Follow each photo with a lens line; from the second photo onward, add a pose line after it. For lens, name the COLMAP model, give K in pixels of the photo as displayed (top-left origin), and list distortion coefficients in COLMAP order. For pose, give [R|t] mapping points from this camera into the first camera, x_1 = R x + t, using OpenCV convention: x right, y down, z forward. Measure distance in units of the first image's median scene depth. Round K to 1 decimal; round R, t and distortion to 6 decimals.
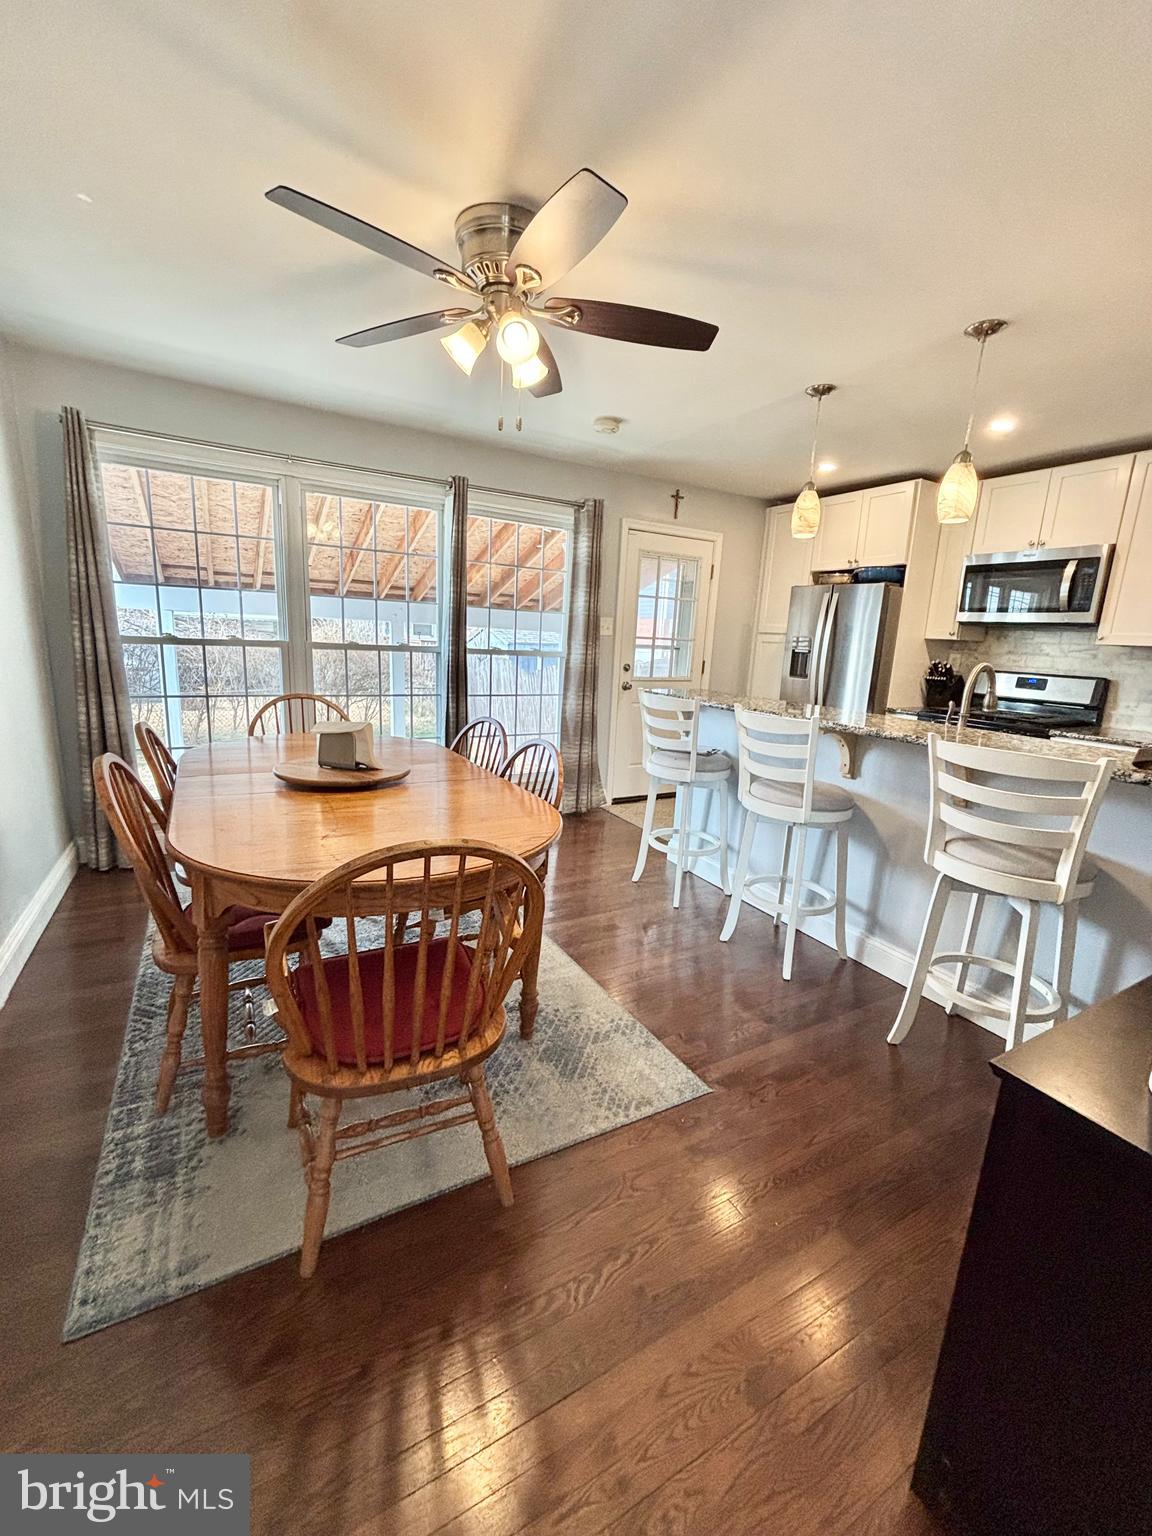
lens RADIAL K [[620.8, 0, 579.8], [0, 620.8, 765.3], [0, 0, 1]] dist [0.007621, -0.002122]
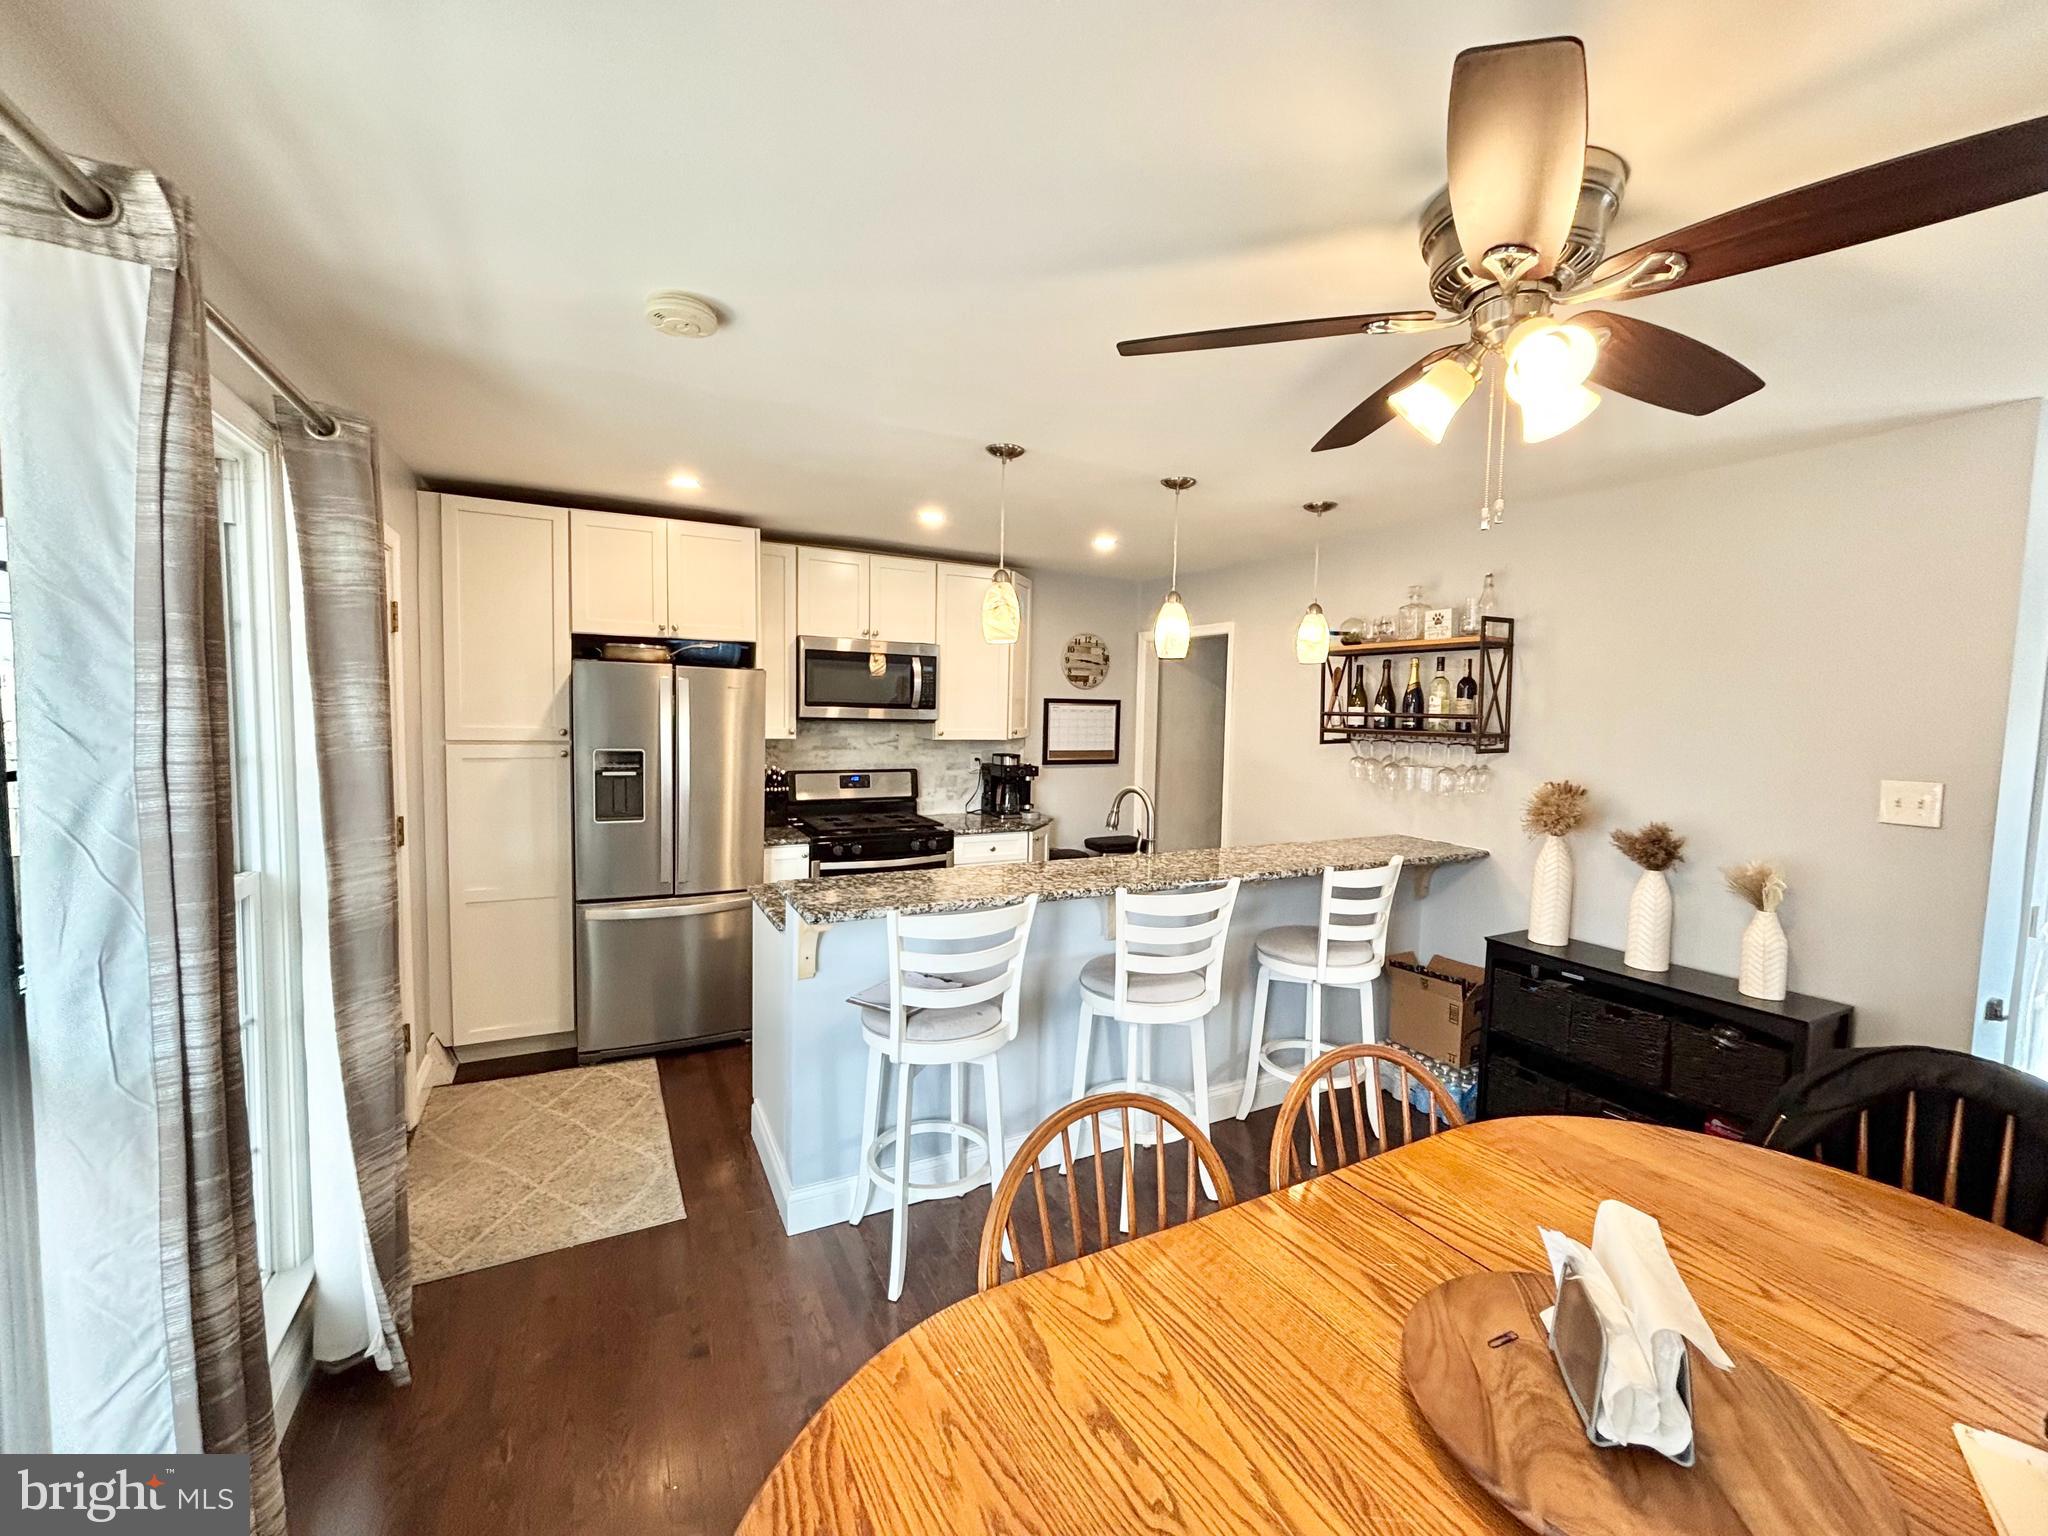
lens RADIAL K [[827.7, 0, 1023.1], [0, 827.7, 760.6], [0, 0, 1]] dist [0.007621, -0.002122]
pose [[0.033058, -0.112562, 0.993095, -0.579388], [0.187038, 0.976780, 0.104487, -0.317267], [-0.981796, 0.182292, 0.053343, 0.919642]]
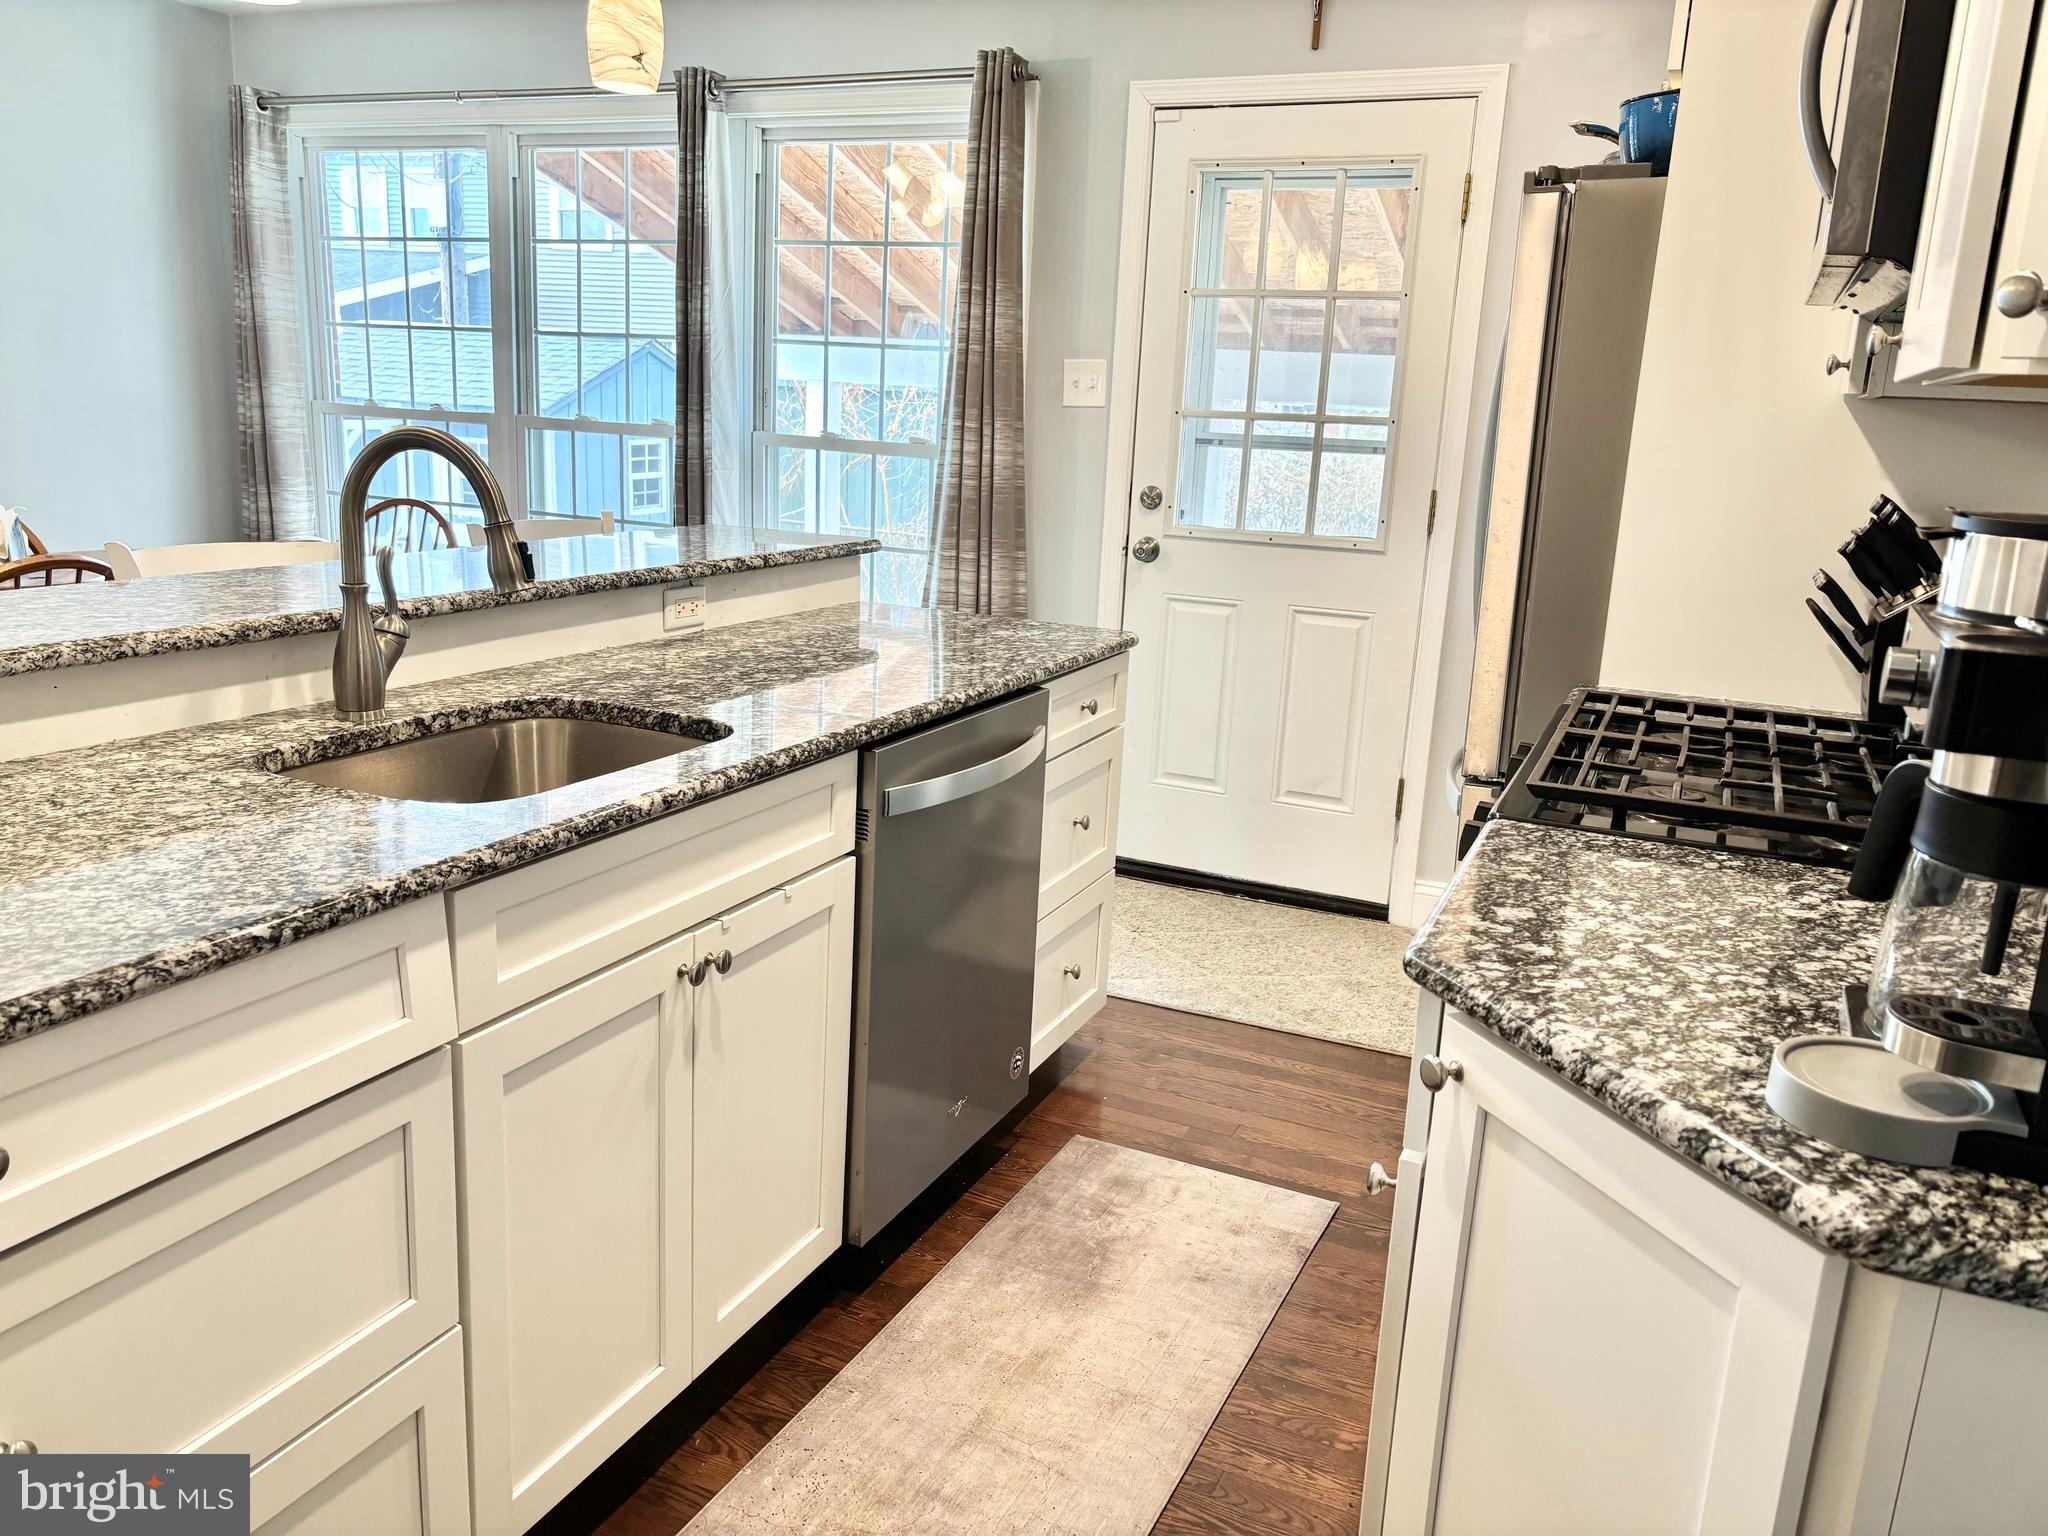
lens RADIAL K [[1561.2, 0, 1019.4], [0, 1561.2, 763.7], [0, 0, 1]] dist [0.025179, 0.005461]
pose [[0.596833, 0.169974, -0.784155, 1.214427], [-0.178131, 0.980985, 0.077061, -0.098296], [0.782342, 0.093690, 0.615762, 0.629360]]
